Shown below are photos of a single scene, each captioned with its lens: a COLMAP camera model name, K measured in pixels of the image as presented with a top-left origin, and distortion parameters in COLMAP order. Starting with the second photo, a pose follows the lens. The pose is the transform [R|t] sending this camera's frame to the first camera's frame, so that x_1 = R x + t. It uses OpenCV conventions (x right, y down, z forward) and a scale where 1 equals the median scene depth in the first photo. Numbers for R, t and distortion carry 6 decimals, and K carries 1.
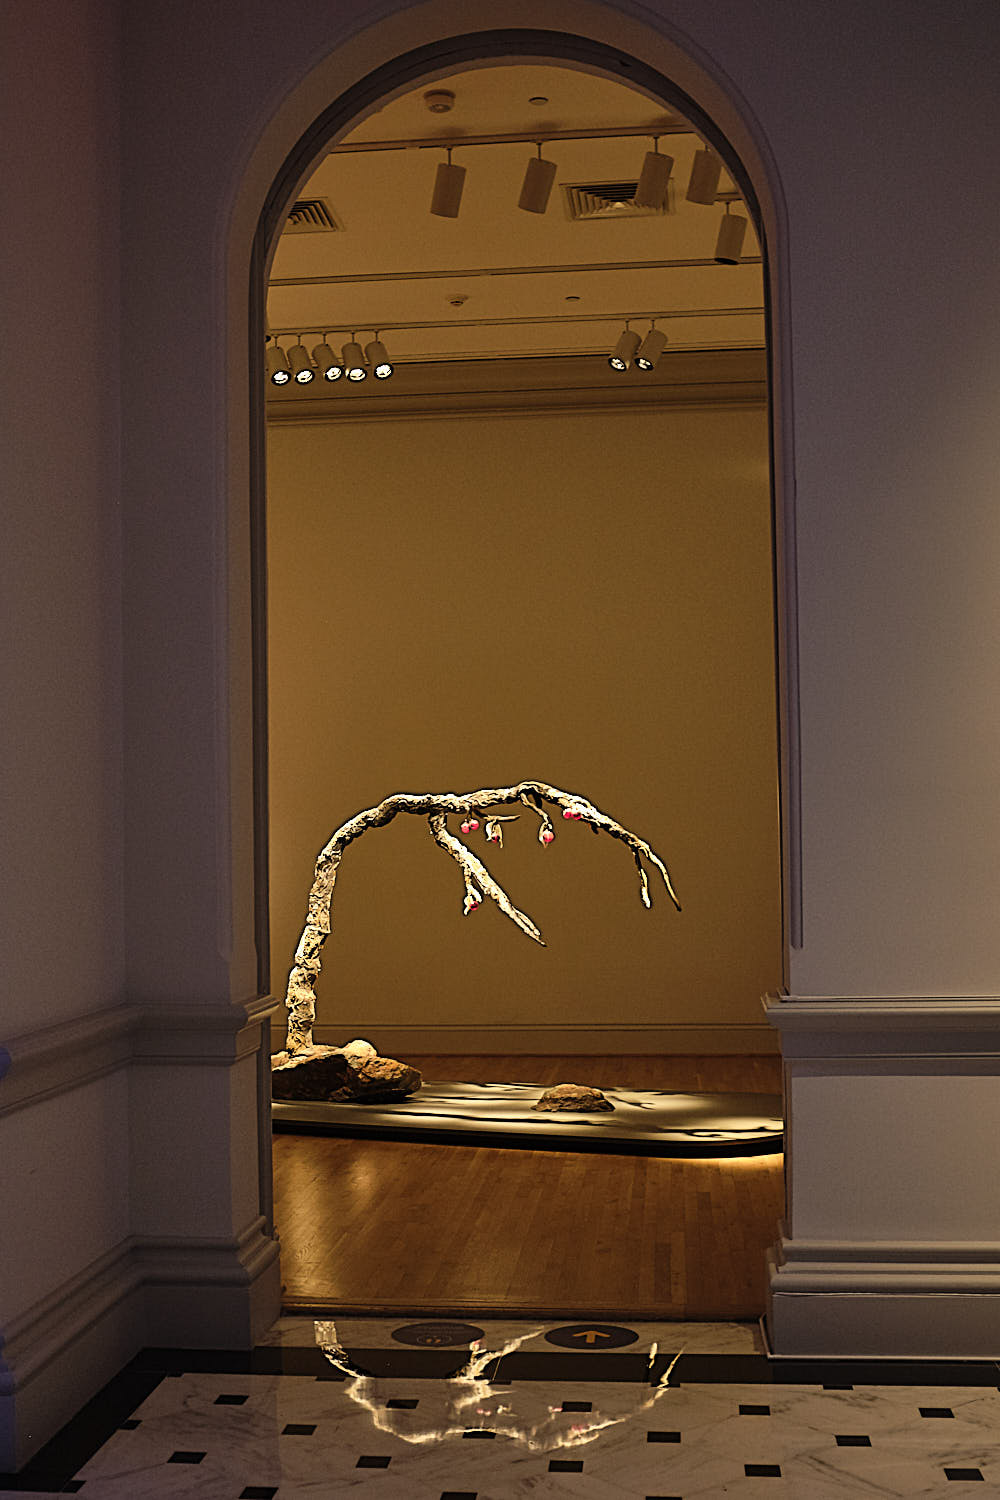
lens RADIAL K [[1559.3, 0, 500.0], [0, 1559.3, 750.0], [0, 0, 1]] dist [-0.087548, 0.155460]
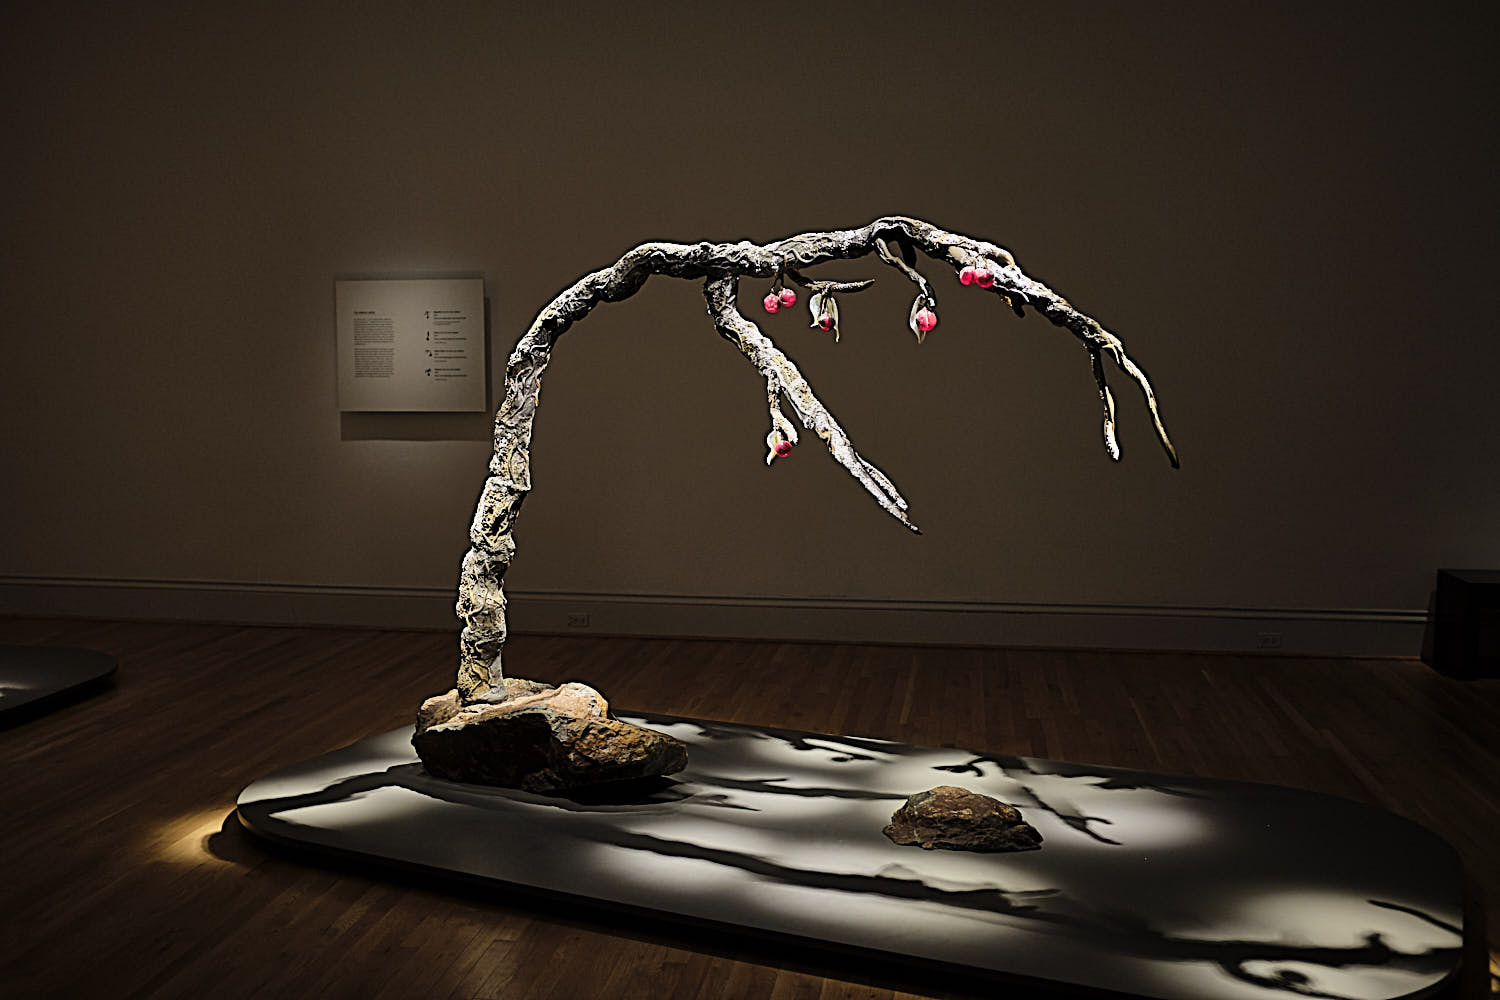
lens RADIAL K [[1559.3, 0, 755.8], [0, 1559.3, 508.3], [0, 0, 1]] dist [-0.087548, 0.155460]
pose [[0.998558, 0.019477, -0.050017, 0.000734], [-0.011157, 0.986803, 0.161540, 0.033040], [0.052503, -0.160749, 0.985598, 0.460801]]
